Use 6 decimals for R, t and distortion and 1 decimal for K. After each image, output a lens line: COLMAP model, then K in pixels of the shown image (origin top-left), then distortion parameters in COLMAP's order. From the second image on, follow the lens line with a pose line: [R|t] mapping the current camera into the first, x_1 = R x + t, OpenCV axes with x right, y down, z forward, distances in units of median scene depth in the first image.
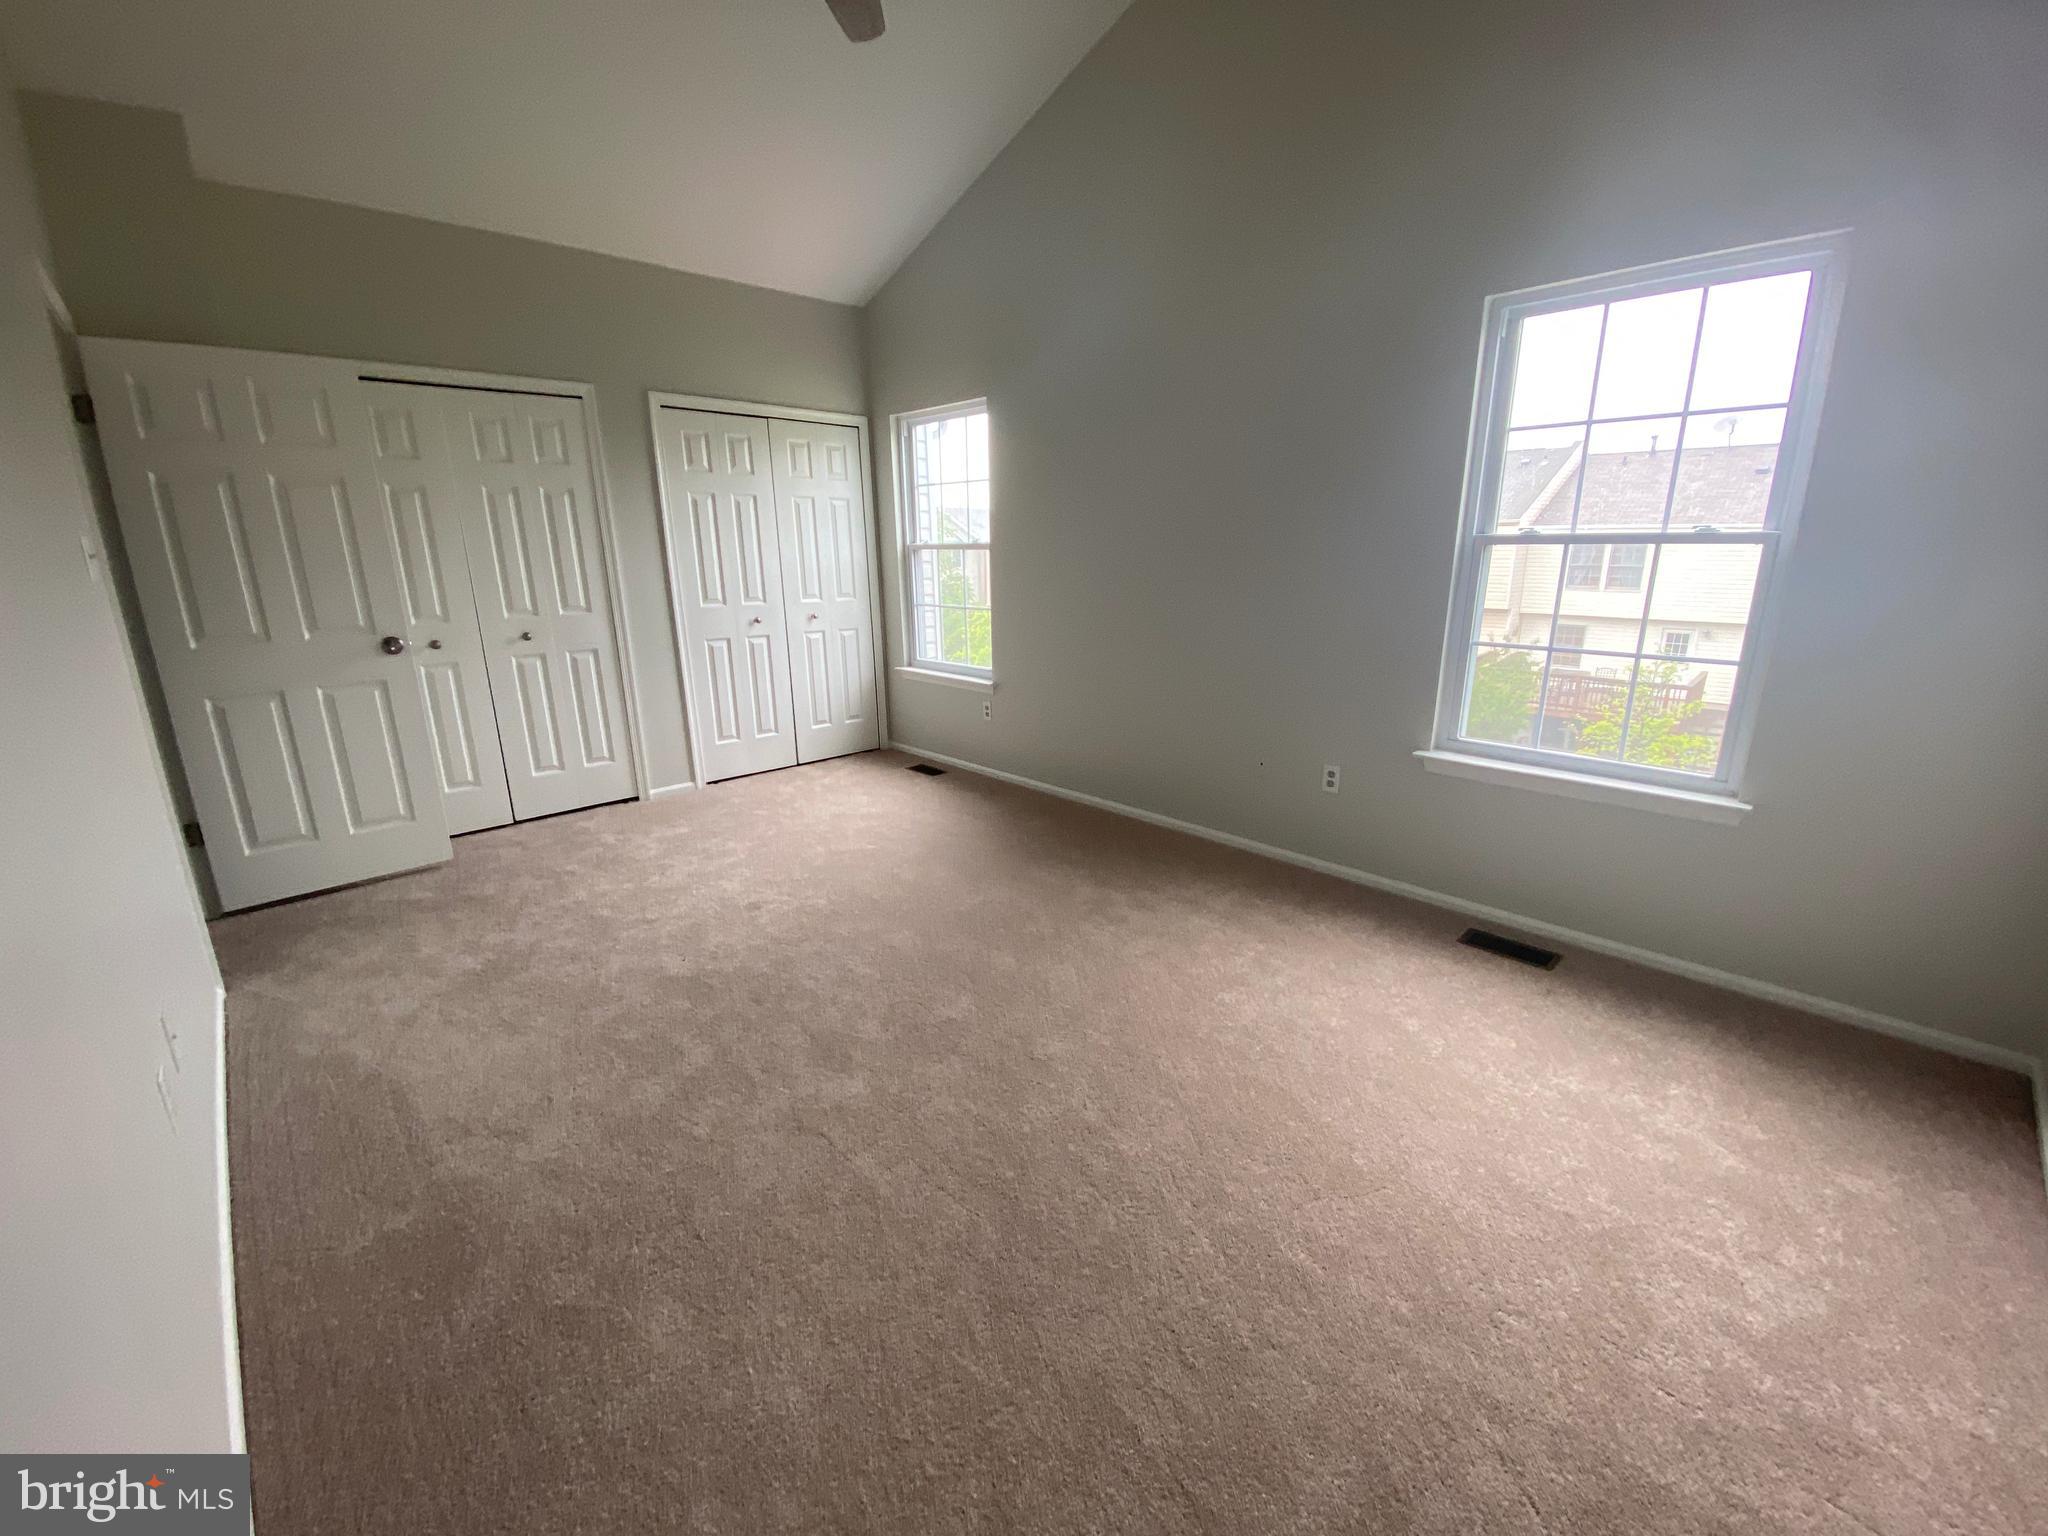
lens RADIAL K [[823.0, 0, 1024.0], [0, 823.0, 768.0], [0, 0, 1]] dist [0.033493, -0.029921]
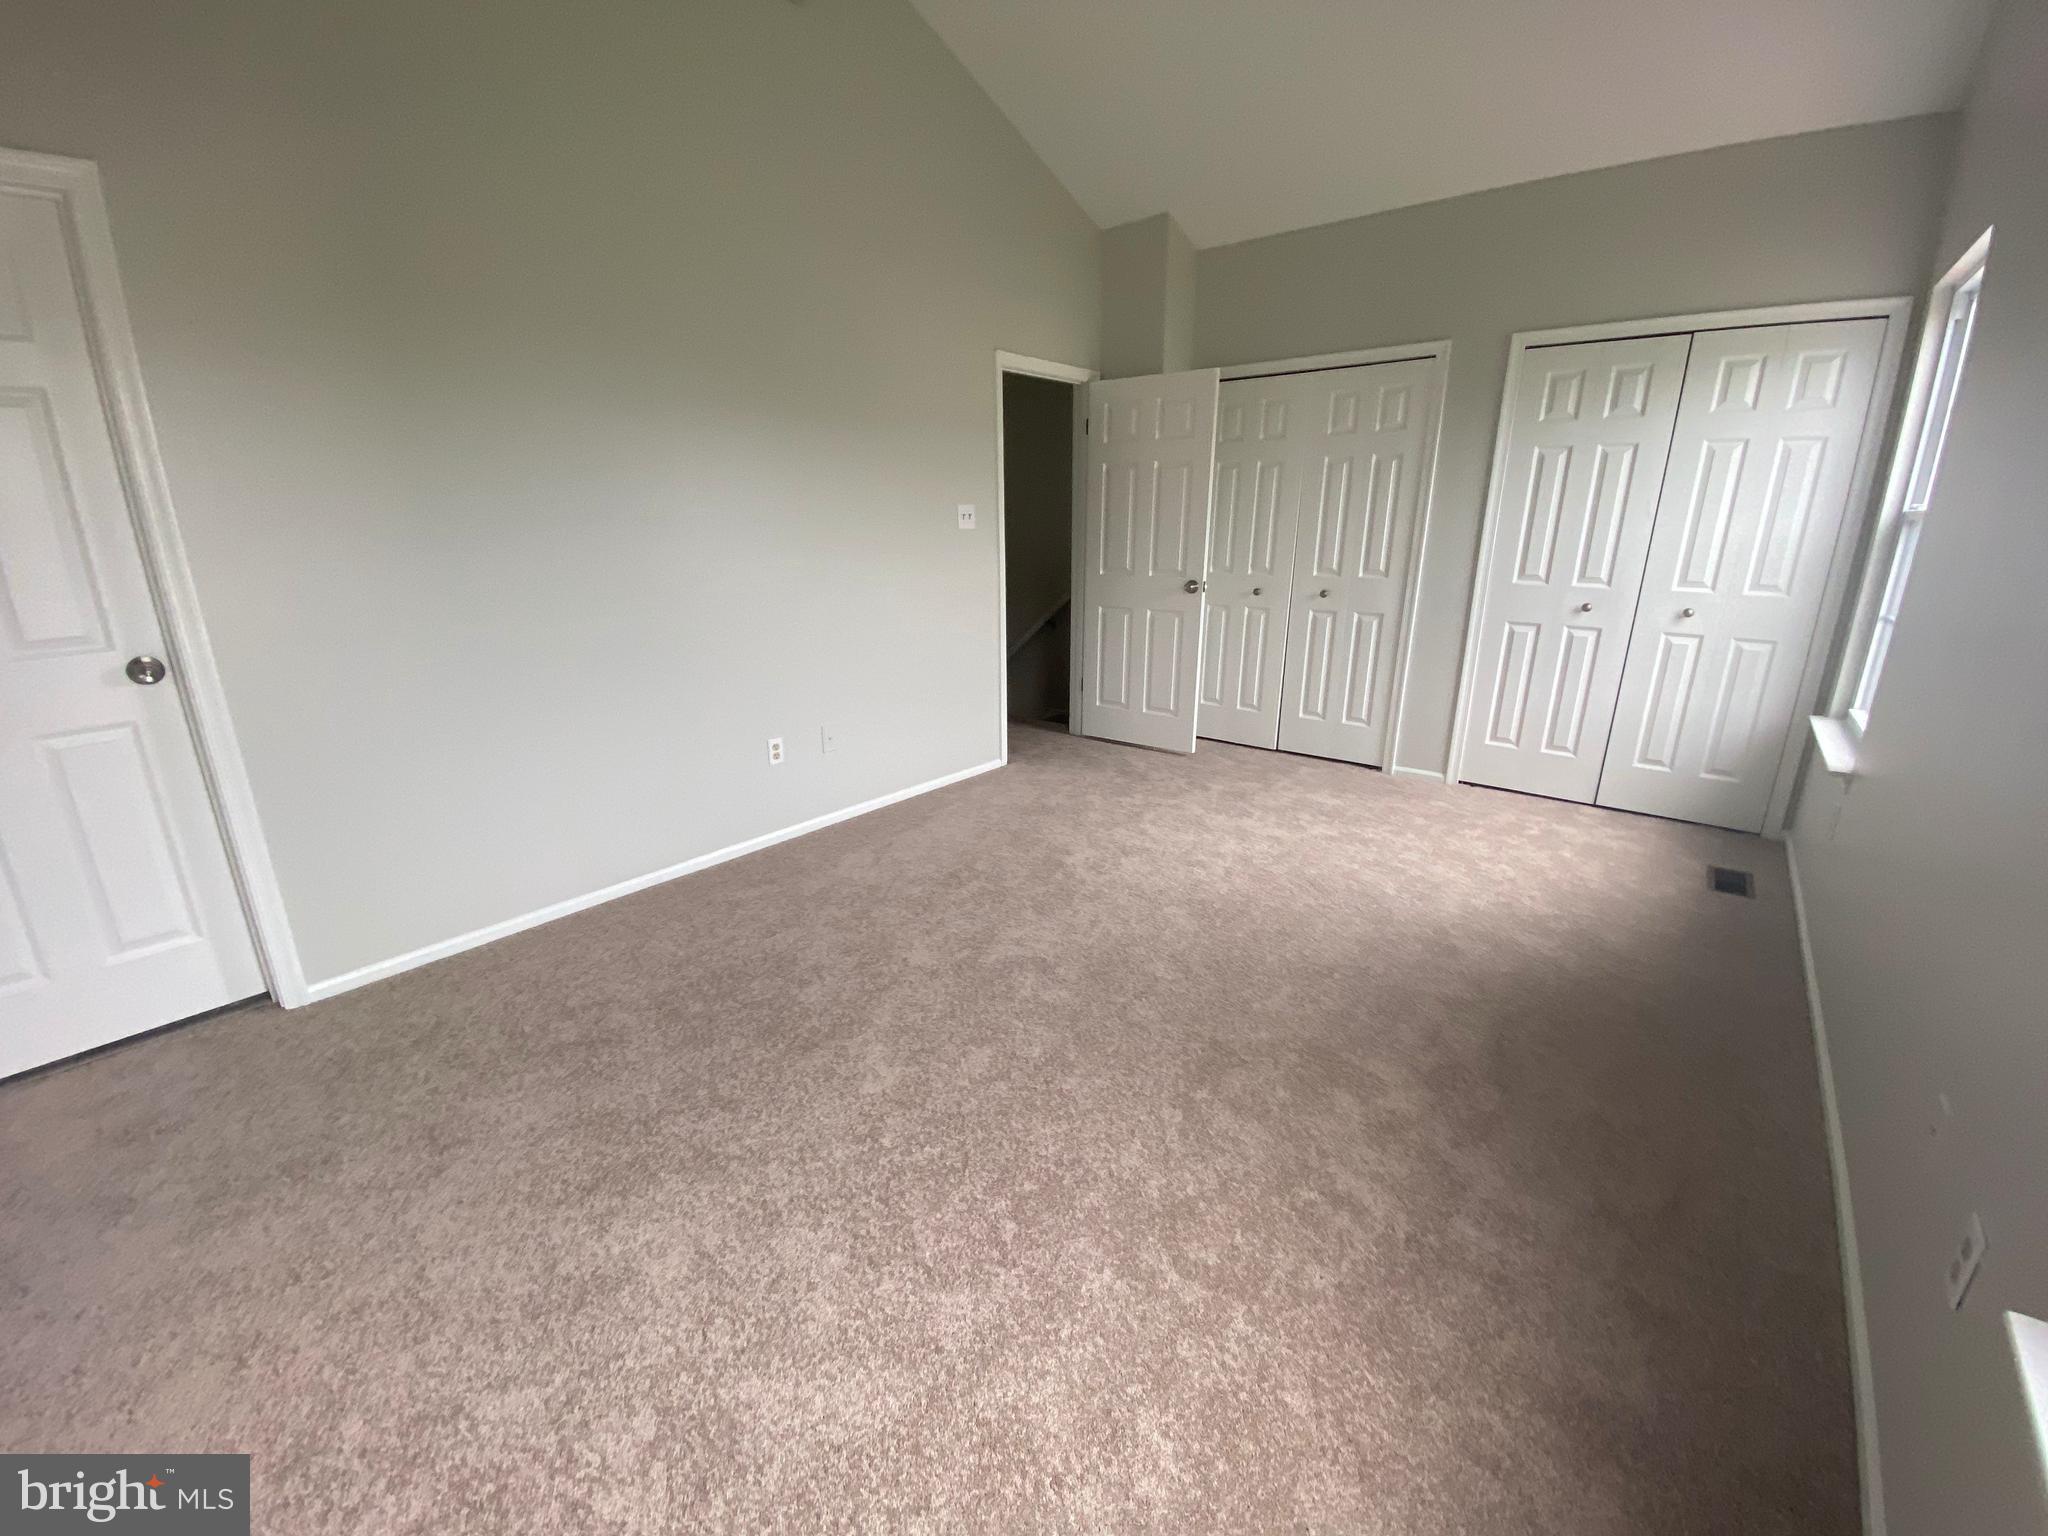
lens RADIAL K [[823.0, 0, 1024.0], [0, 823.0, 768.0], [0, 0, 1]] dist [0.033493, -0.029921]
pose [[0.124682, 0.299169, -0.946019, 0.468215], [-0.257453, 0.930557, 0.260348, -0.126057], [0.958213, 0.211095, 0.193046, 0.447850]]
